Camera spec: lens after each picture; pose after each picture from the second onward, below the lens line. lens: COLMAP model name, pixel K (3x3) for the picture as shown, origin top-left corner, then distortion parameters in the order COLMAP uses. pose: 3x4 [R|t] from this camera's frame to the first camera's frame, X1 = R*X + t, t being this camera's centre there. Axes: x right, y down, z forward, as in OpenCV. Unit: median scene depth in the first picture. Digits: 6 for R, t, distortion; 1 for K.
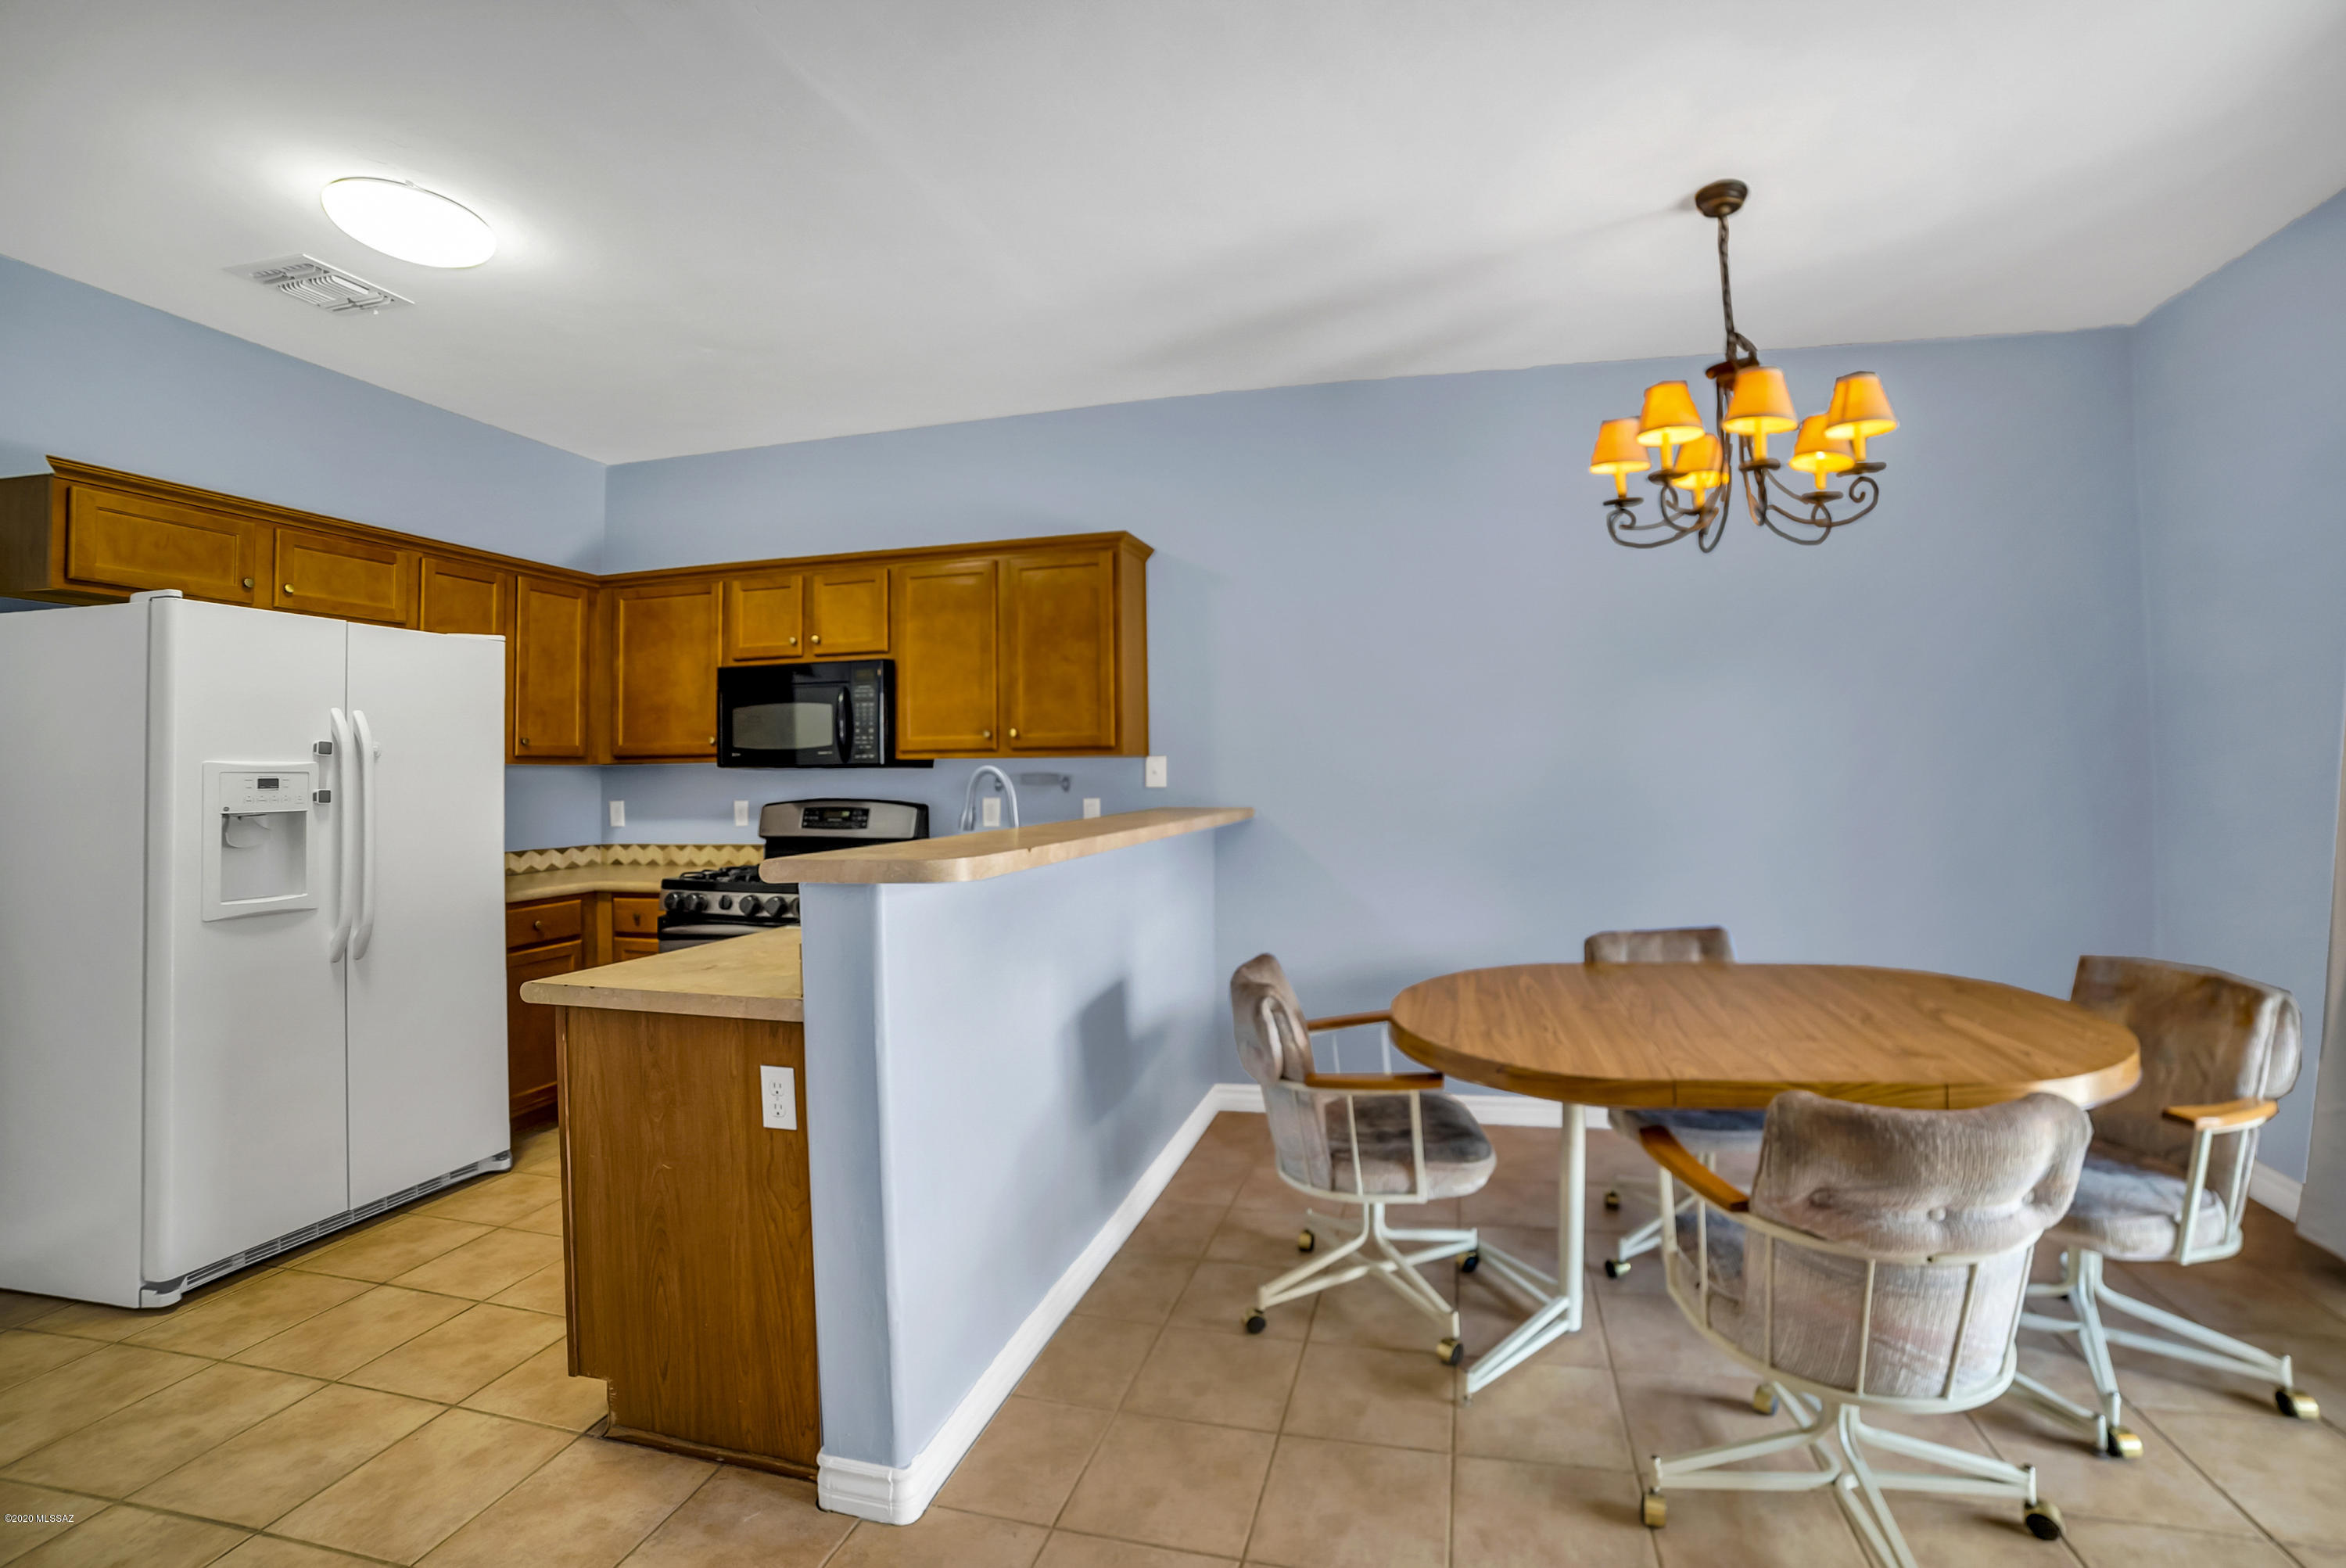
lens RADIAL K [[1007.1, 0, 1183.0], [0, 1007.1, 791.6], [0, 0, 1]] dist [-0.025164, 0.004065]
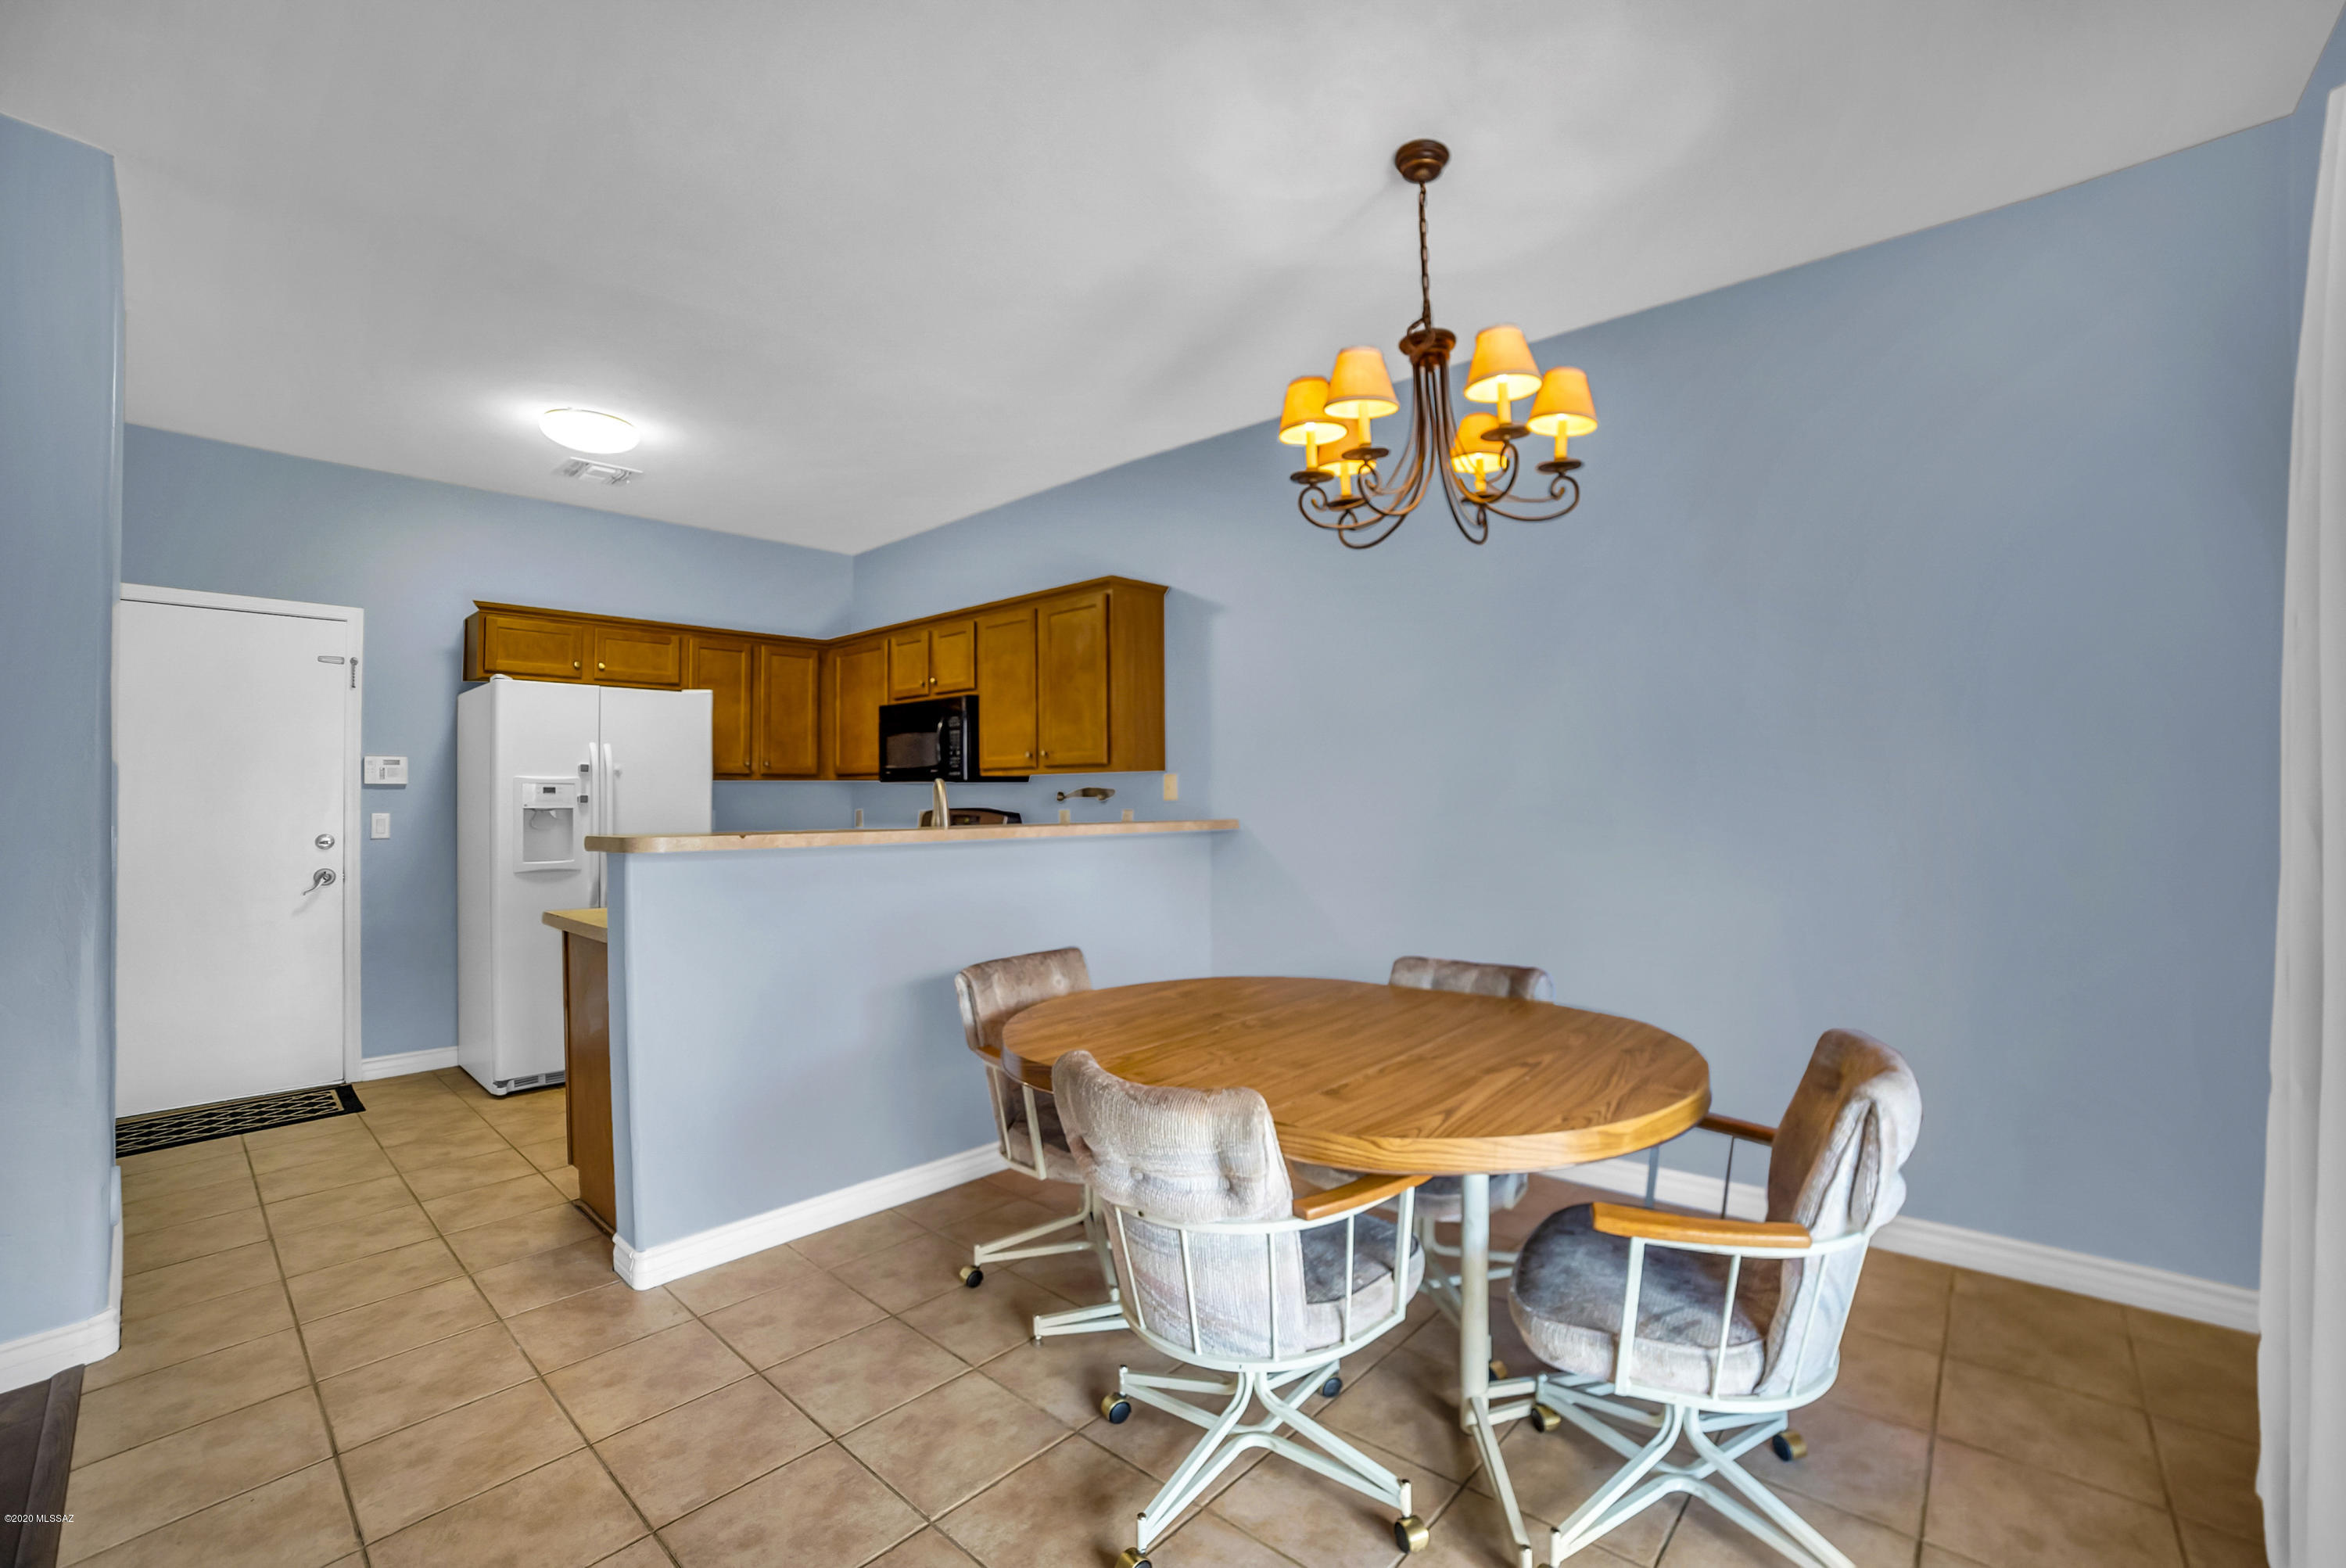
lens RADIAL K [[1007.1, 0, 1186.3], [0, 1007.1, 786.7], [0, 0, 1]] dist [-0.025164, 0.004065]
pose [[0.889685, 0.008244, -0.456501, 0.539387], [-0.015720, 0.999797, -0.012583, -0.007475], [0.456305, 0.018371, 0.889634, 0.015959]]
